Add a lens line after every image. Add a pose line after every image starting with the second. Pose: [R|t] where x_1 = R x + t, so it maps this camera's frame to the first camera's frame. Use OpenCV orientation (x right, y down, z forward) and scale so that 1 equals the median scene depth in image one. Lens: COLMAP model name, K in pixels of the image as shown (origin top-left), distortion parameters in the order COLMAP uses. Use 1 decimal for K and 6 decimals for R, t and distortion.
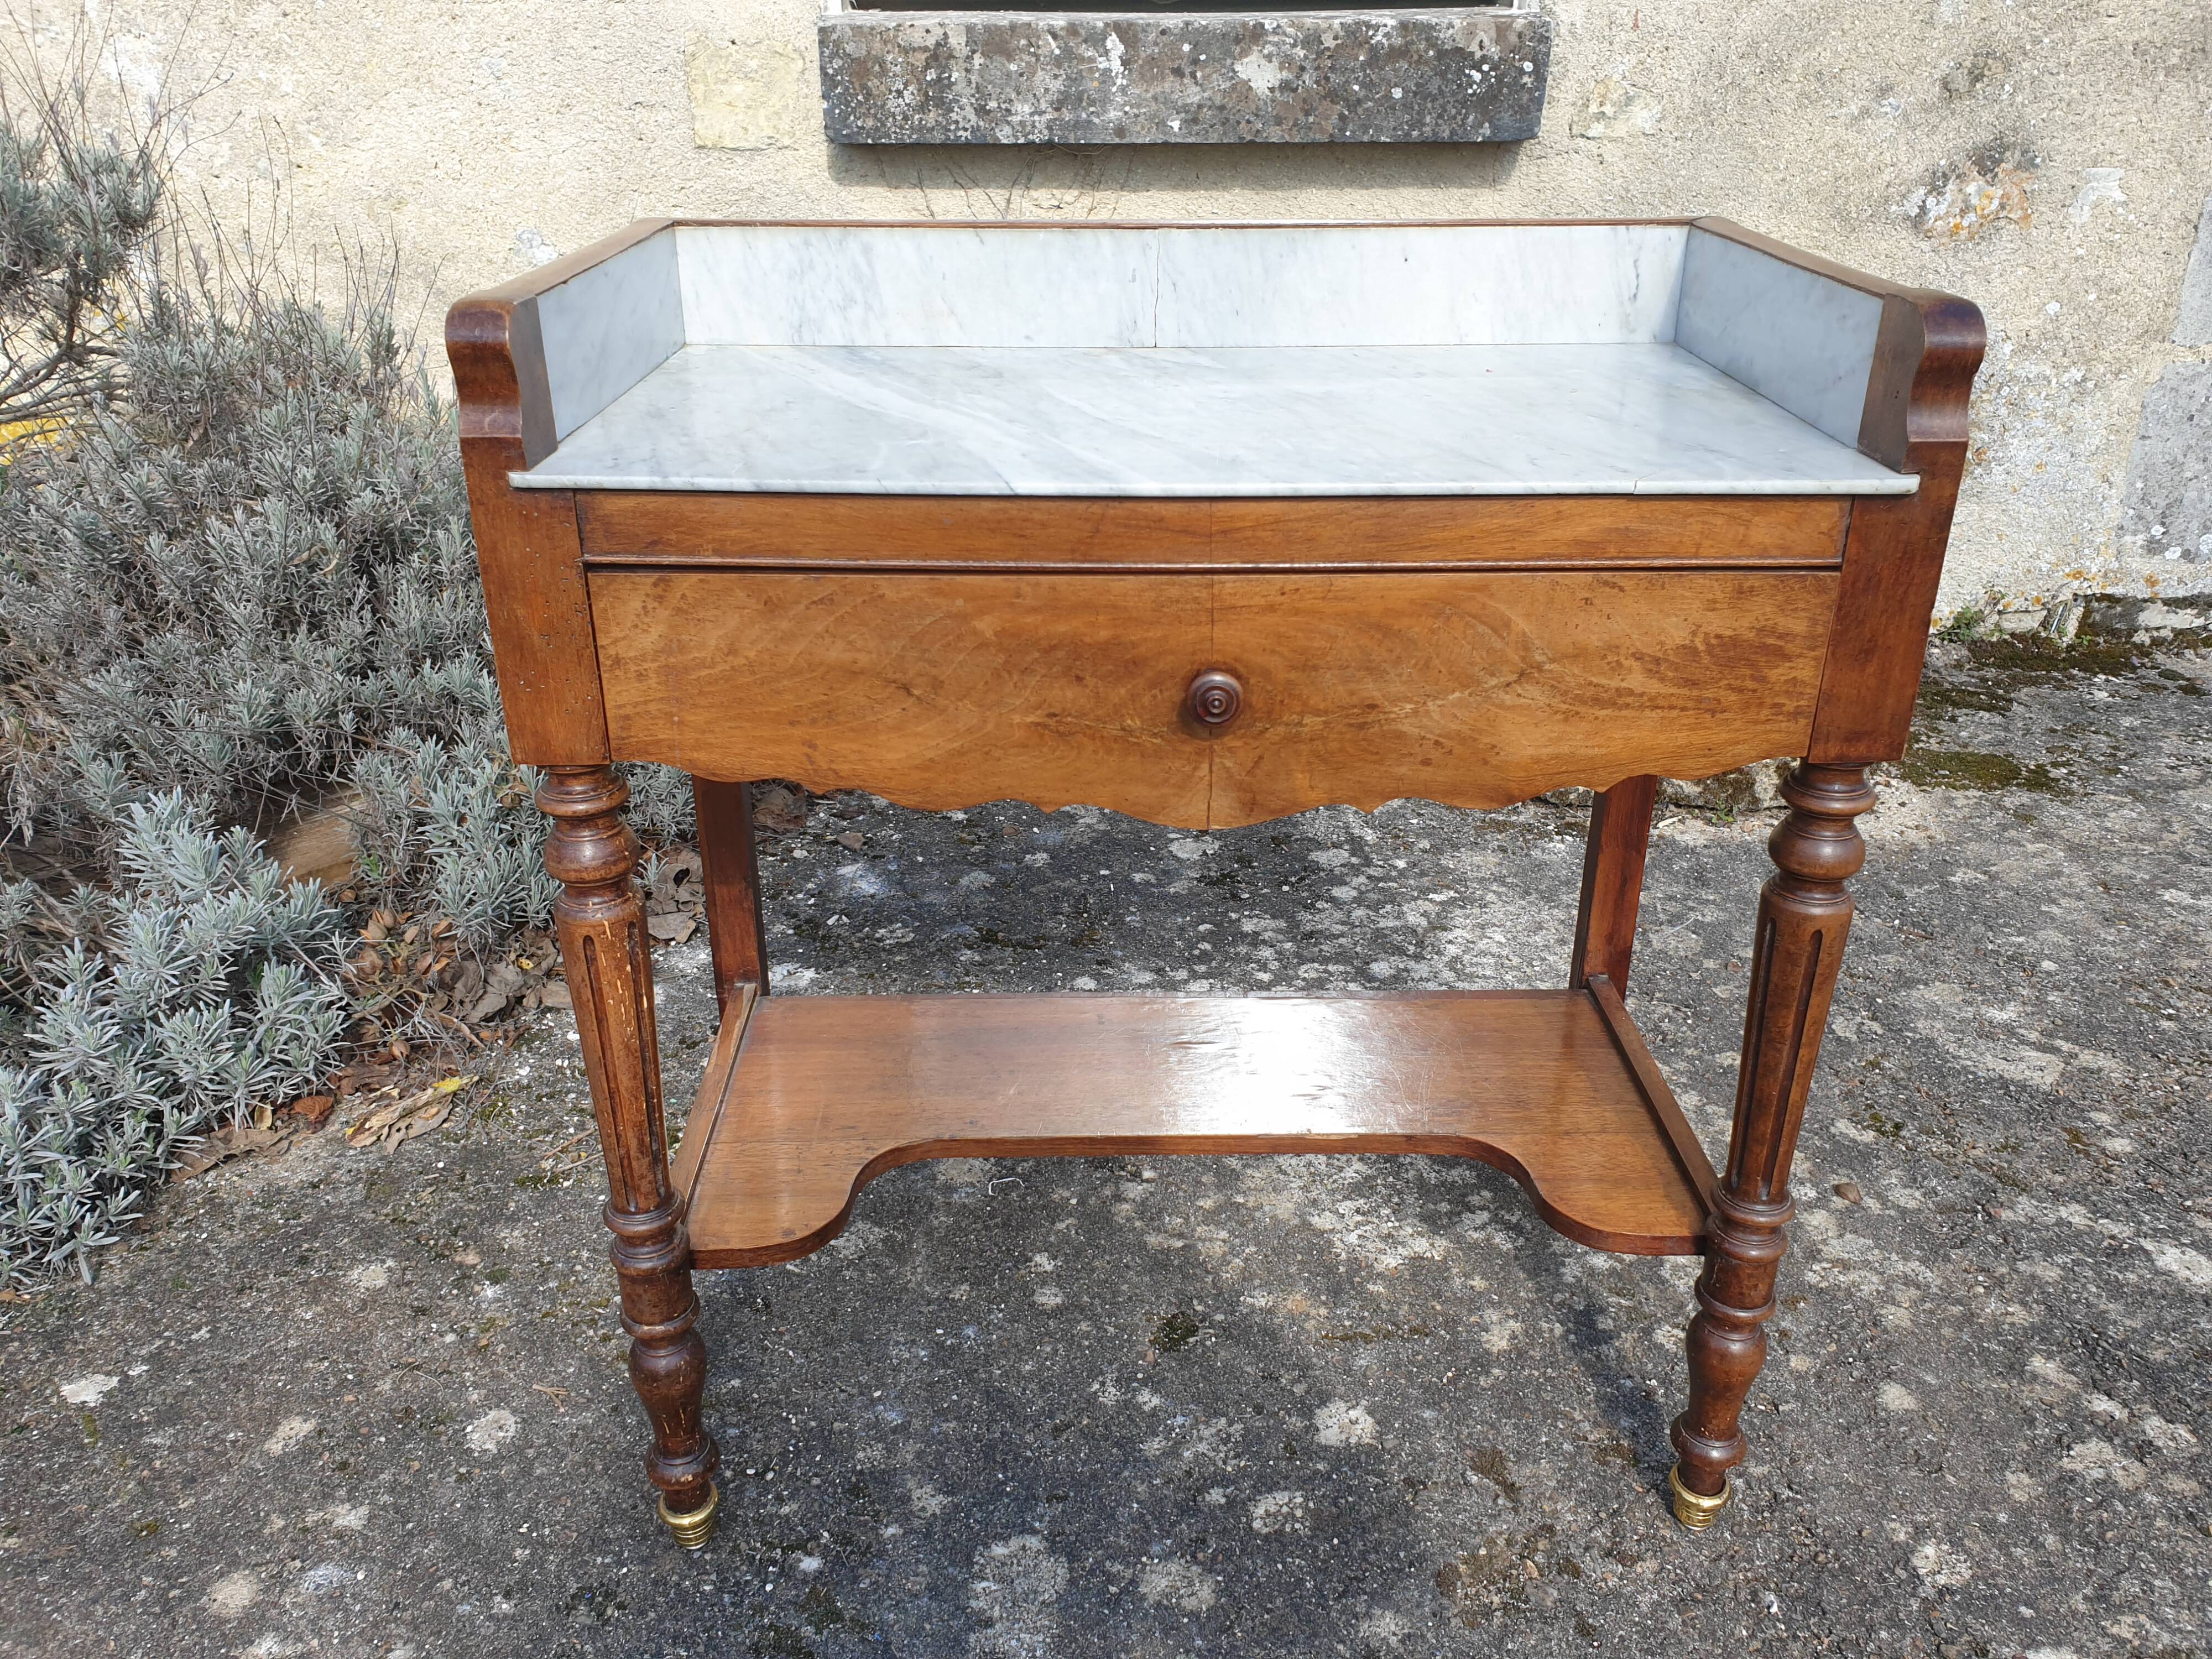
lens RADIAL K [[1725.1, 0, 1115.7], [0, 1725.1, 831.8], [0, 0, 1]] dist [0.005551, 0.029113]
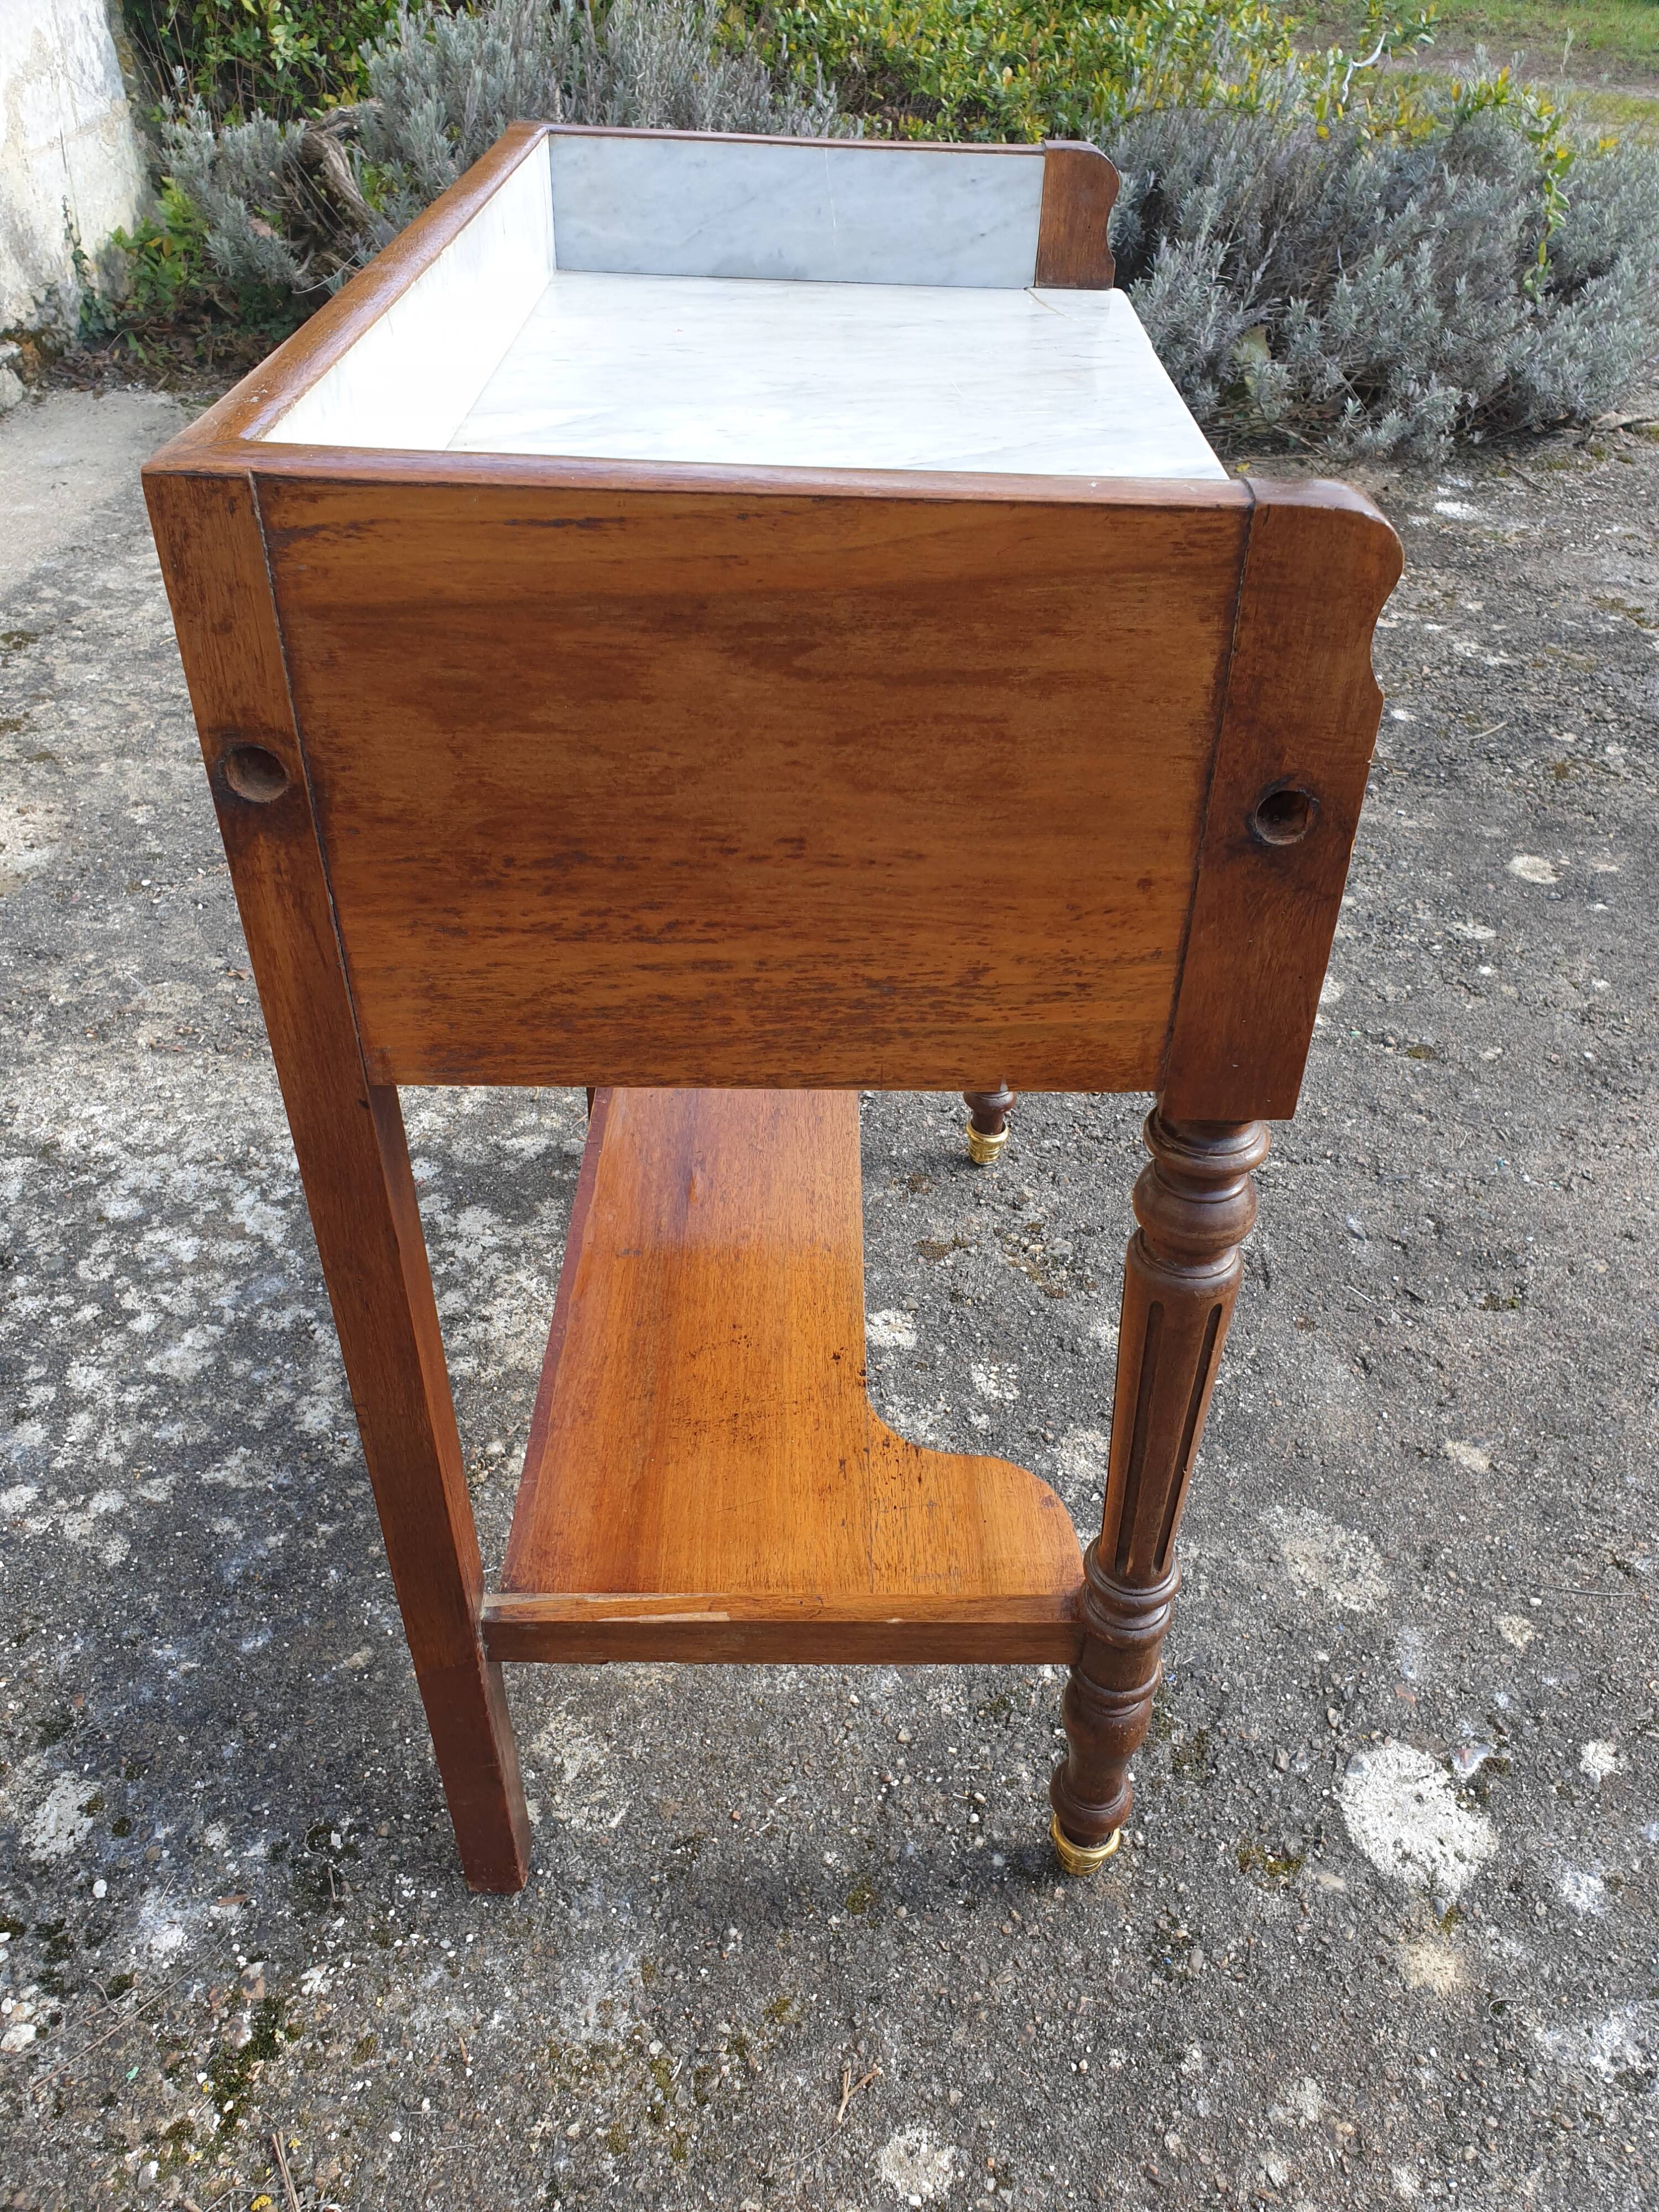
lens RADIAL K [[1725.1, 0, 841.4], [0, 1725.1, 1133.8], [0, 0, 1]] dist [0.005551, 0.029113]
pose [[0.015210, -0.607358, 0.794283, -0.665283], [0.405510, 0.729861, 0.550331, -0.367392], [-0.913964, 0.313719, 0.257391, 0.705176]]
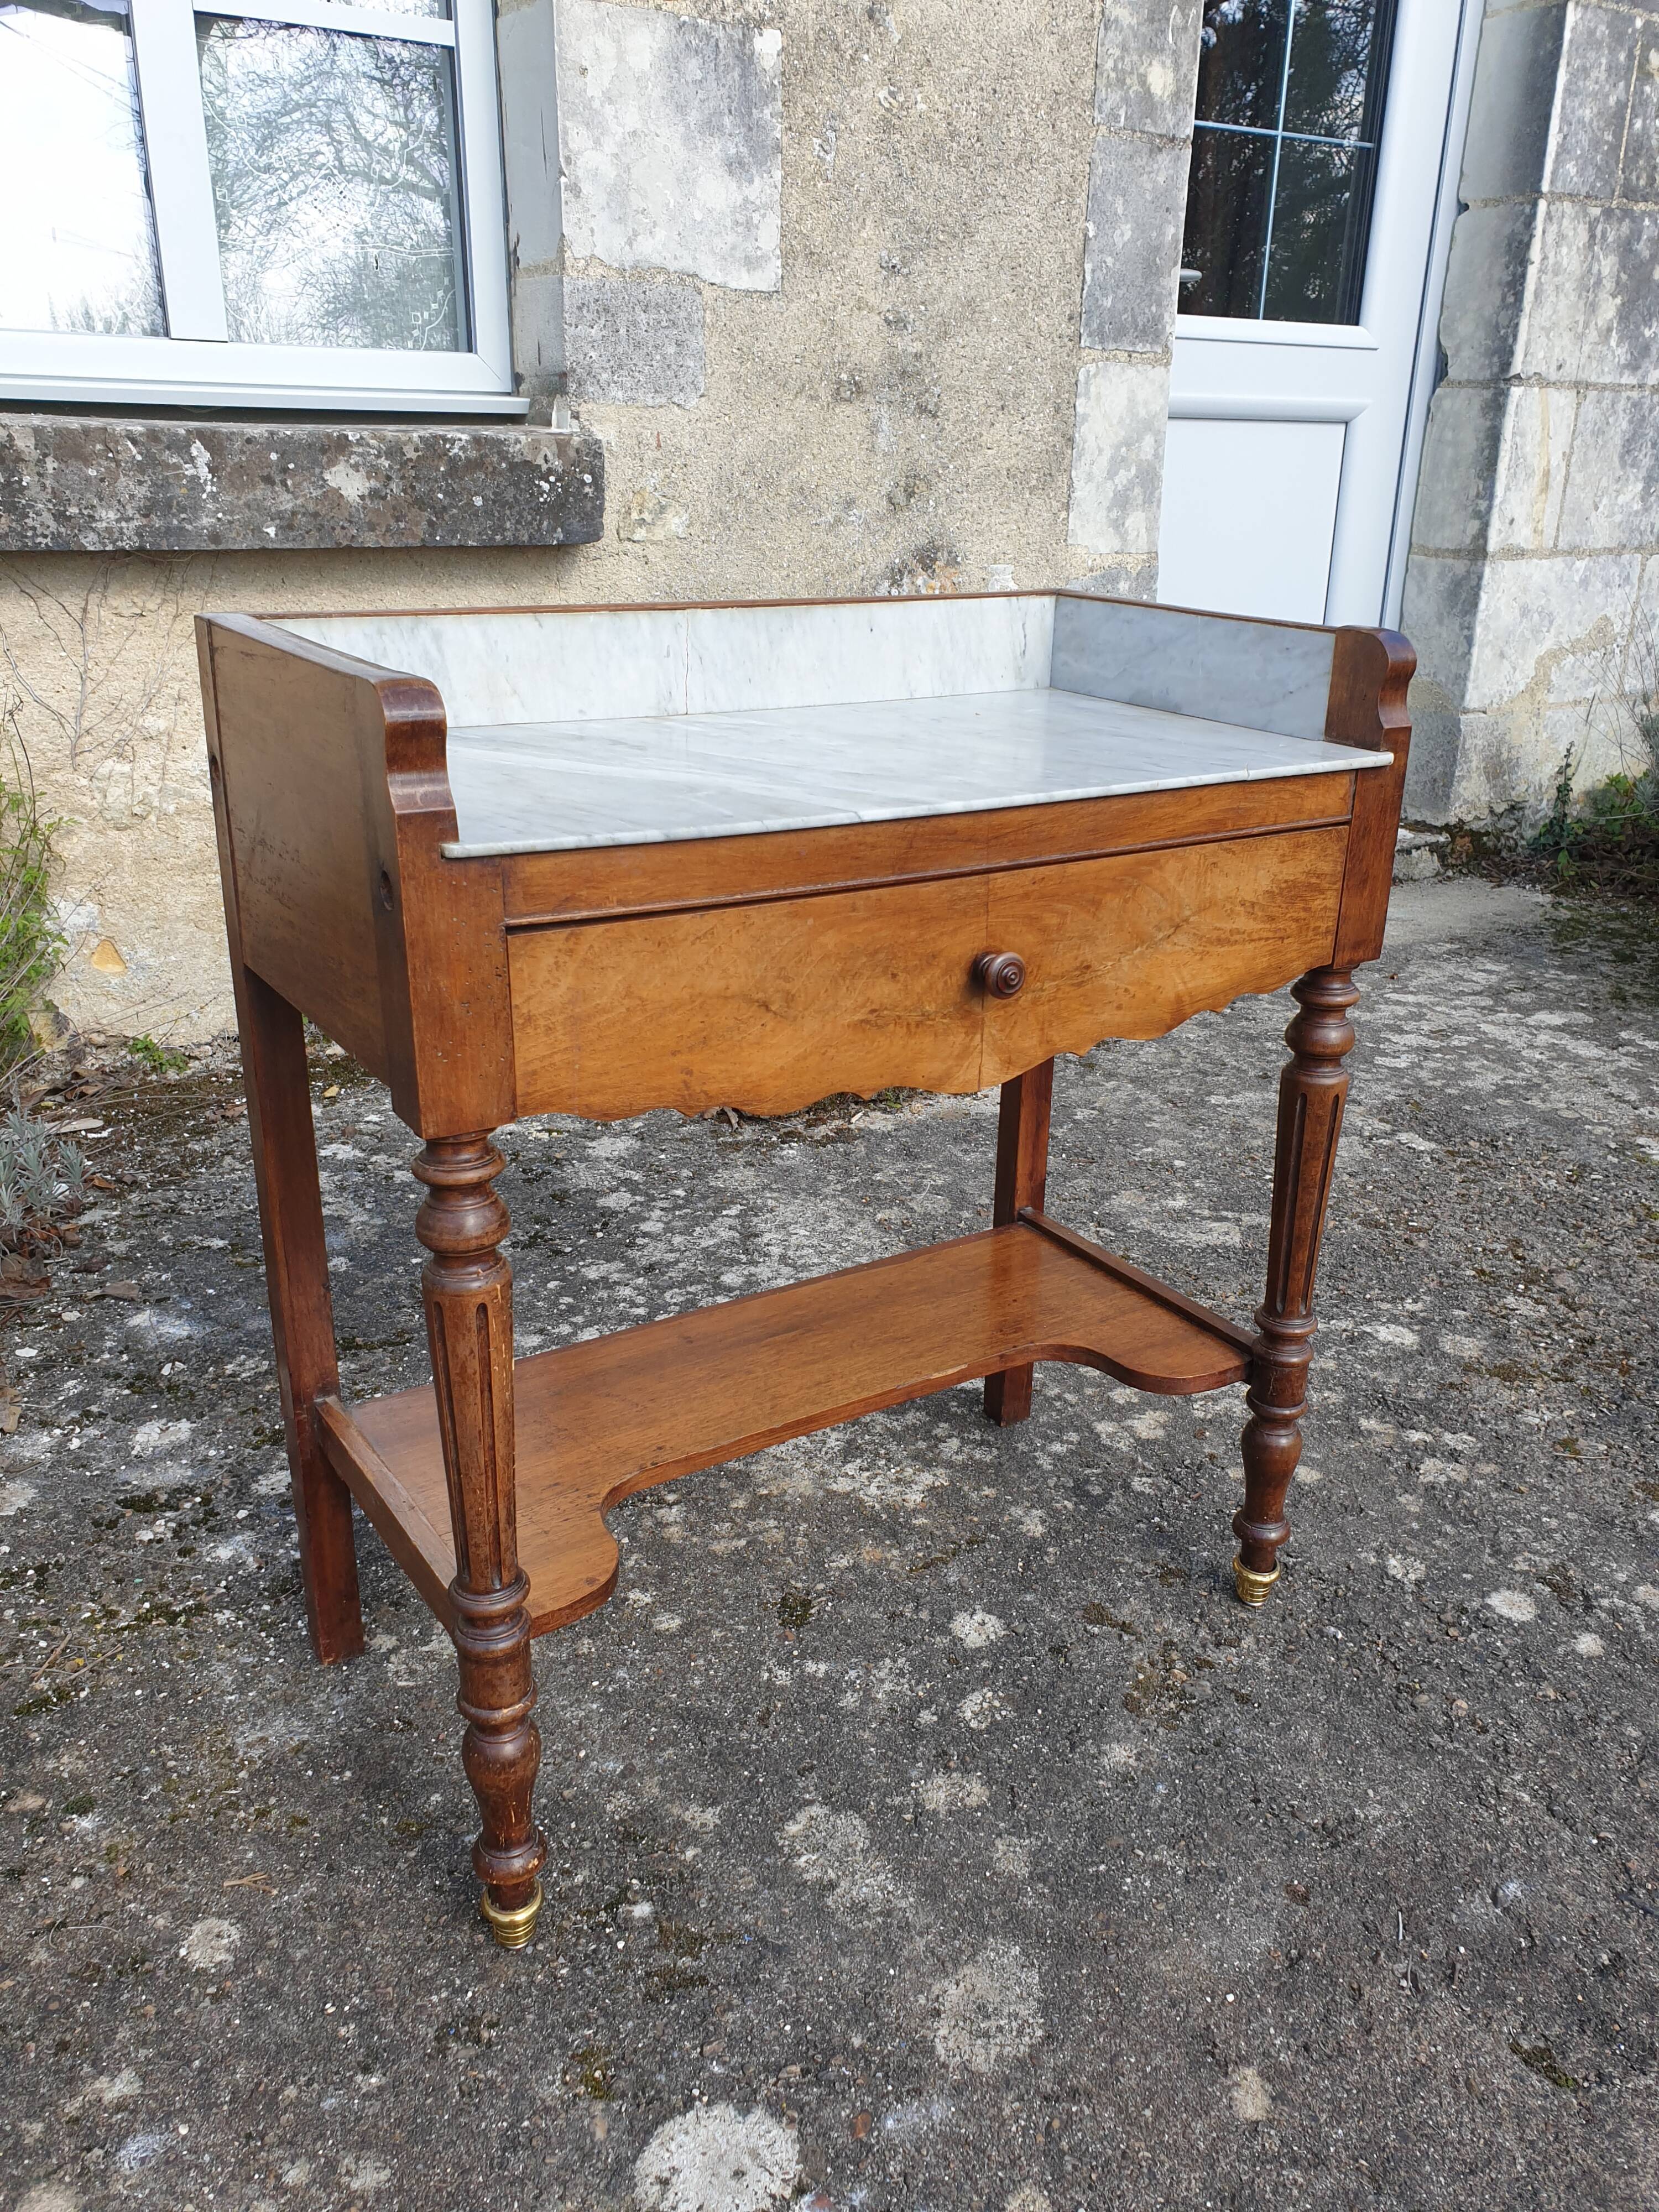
lens RADIAL K [[1725.1, 0, 838.6], [0, 1725.1, 1099.5], [0, 0, 1]] dist [0.005551, 0.029113]
pose [[0.850417, -0.170331, 0.497773, -0.453064], [0.207245, 0.978097, -0.019375, 0.004683], [-0.483570, 0.119638, 0.867091, 0.013906]]
